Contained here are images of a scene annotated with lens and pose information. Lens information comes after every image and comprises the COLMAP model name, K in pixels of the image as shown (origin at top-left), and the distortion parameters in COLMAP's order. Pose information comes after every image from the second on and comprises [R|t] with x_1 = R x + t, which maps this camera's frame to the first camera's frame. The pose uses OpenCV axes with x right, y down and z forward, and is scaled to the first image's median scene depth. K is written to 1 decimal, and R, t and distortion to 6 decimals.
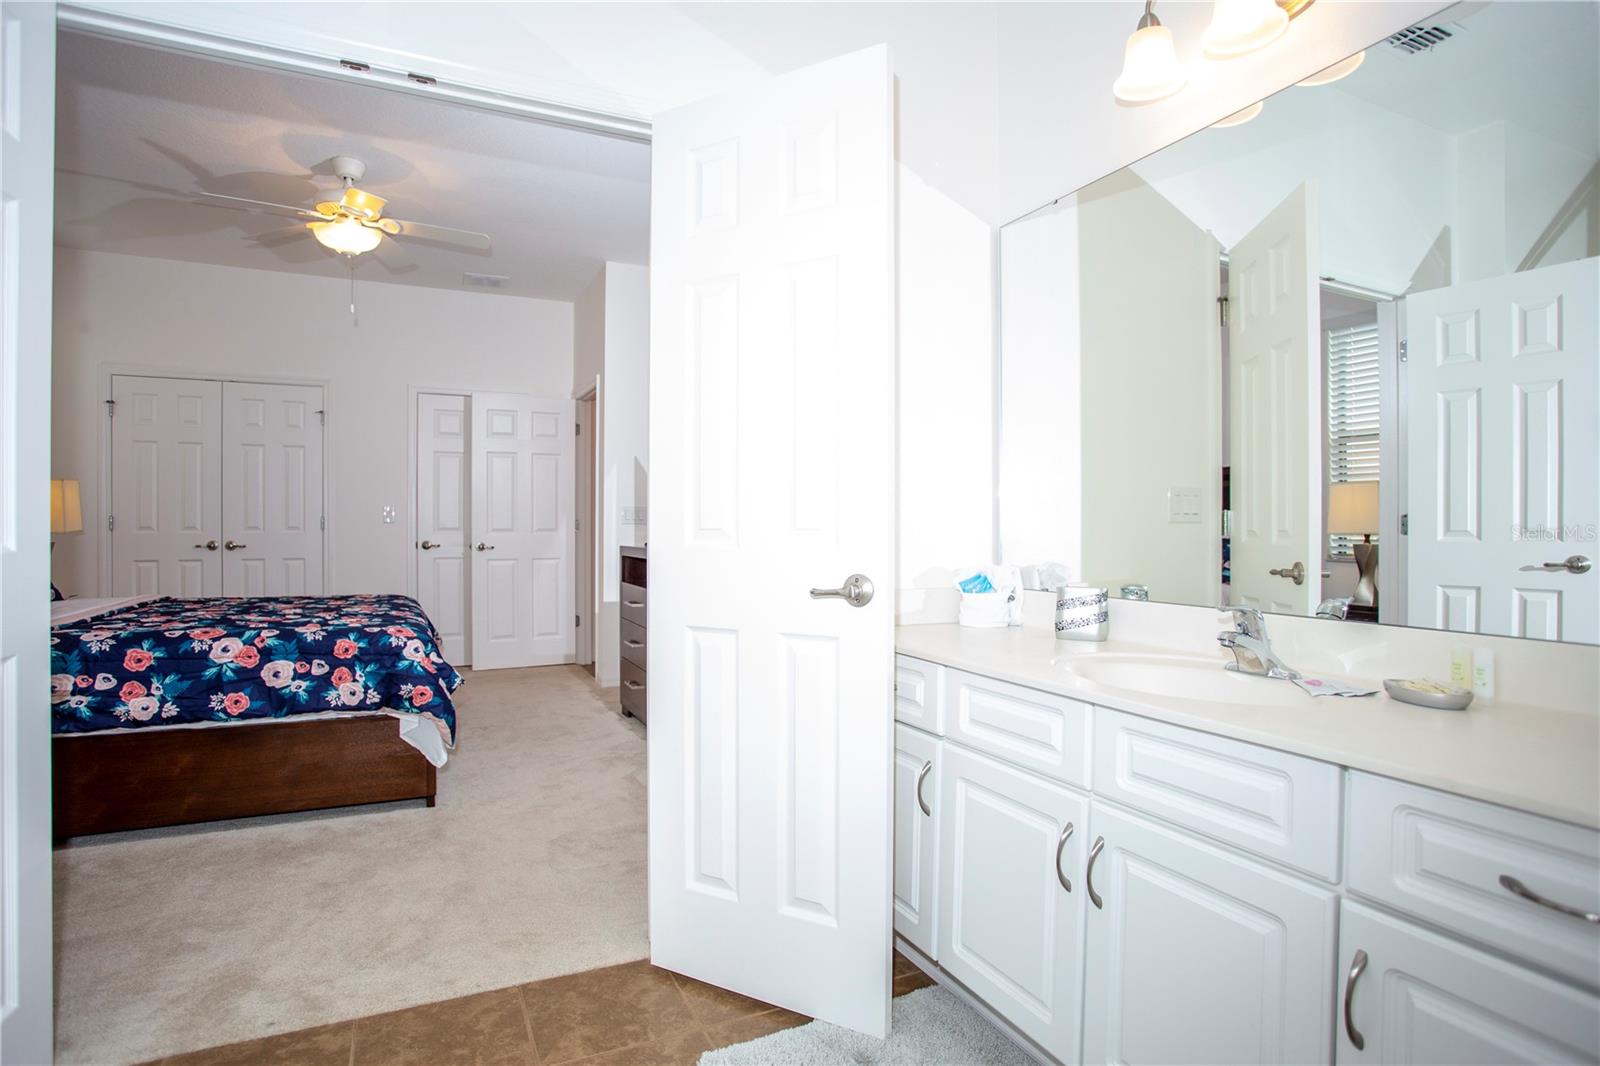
lens RADIAL K [[821.6, 0, 798.1], [0, 821.6, 535.4], [0, 0, 1]] dist [-0.047157, 0.011180]
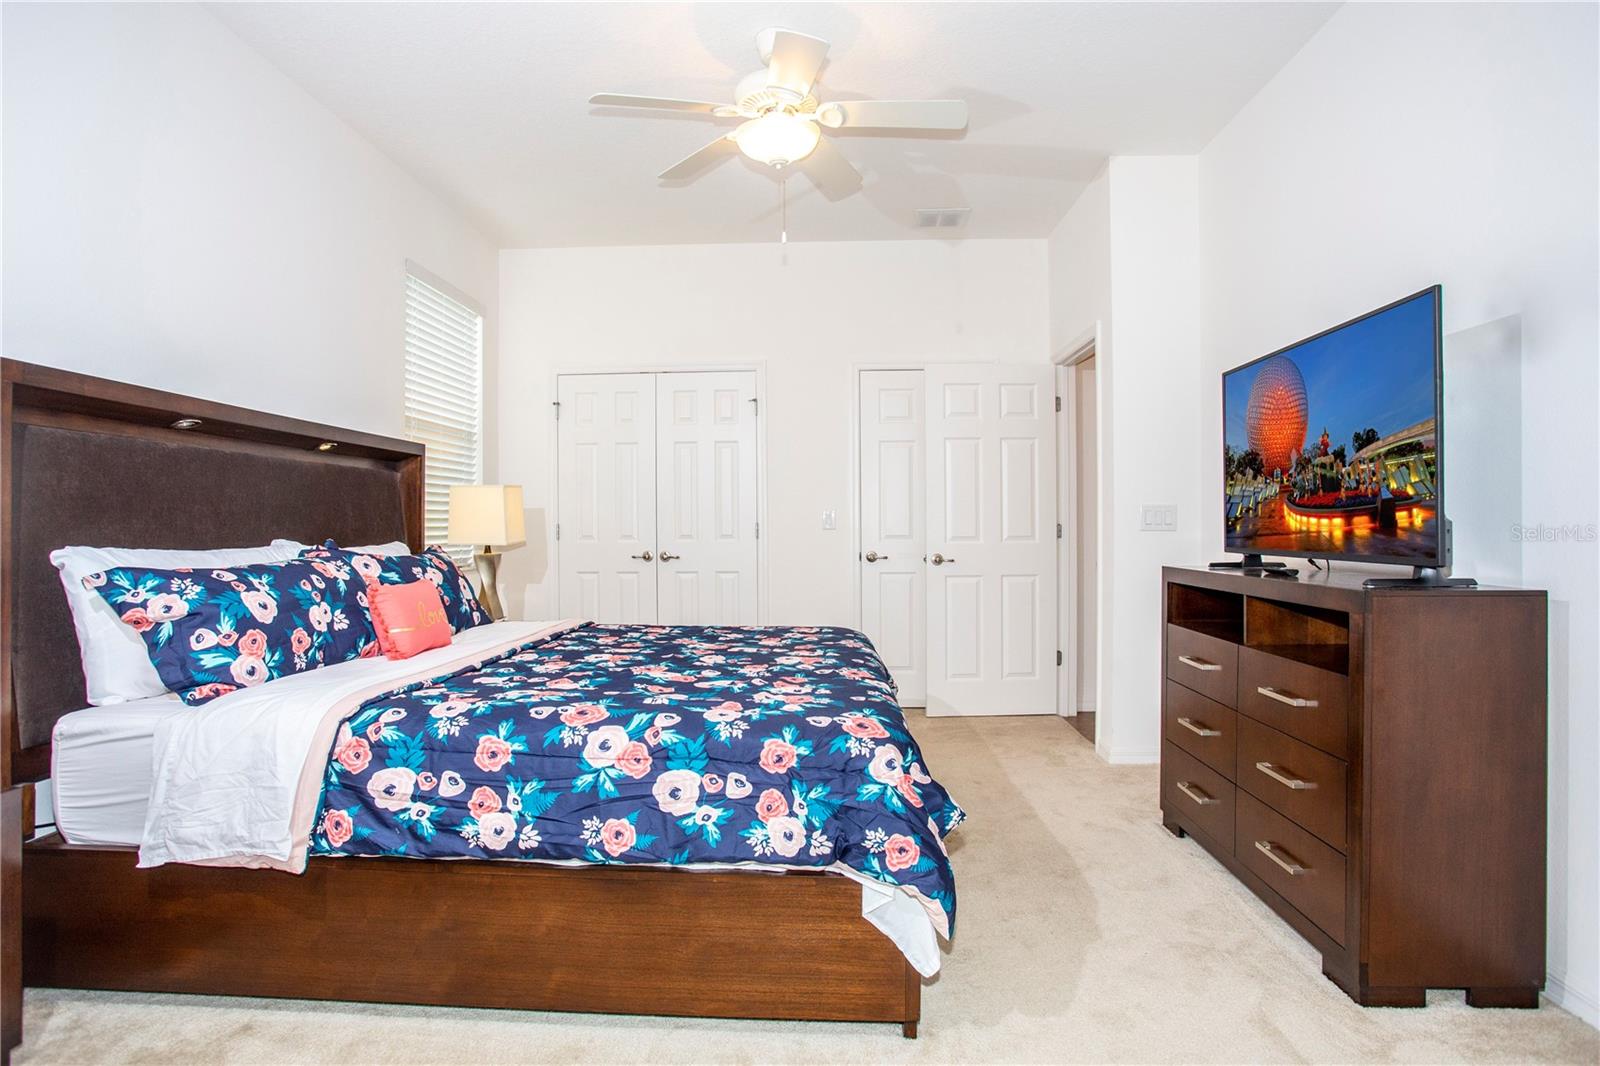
lens RADIAL K [[821.6, 0, 794.1], [0, 821.6, 535.1], [0, 0, 1]] dist [-0.047157, 0.011180]
pose [[0.878955, -0.004791, -0.476880, -0.266370], [0.006150, 0.999980, 0.001290, -0.020014], [0.476865, -0.004066, 0.878967, 0.487820]]
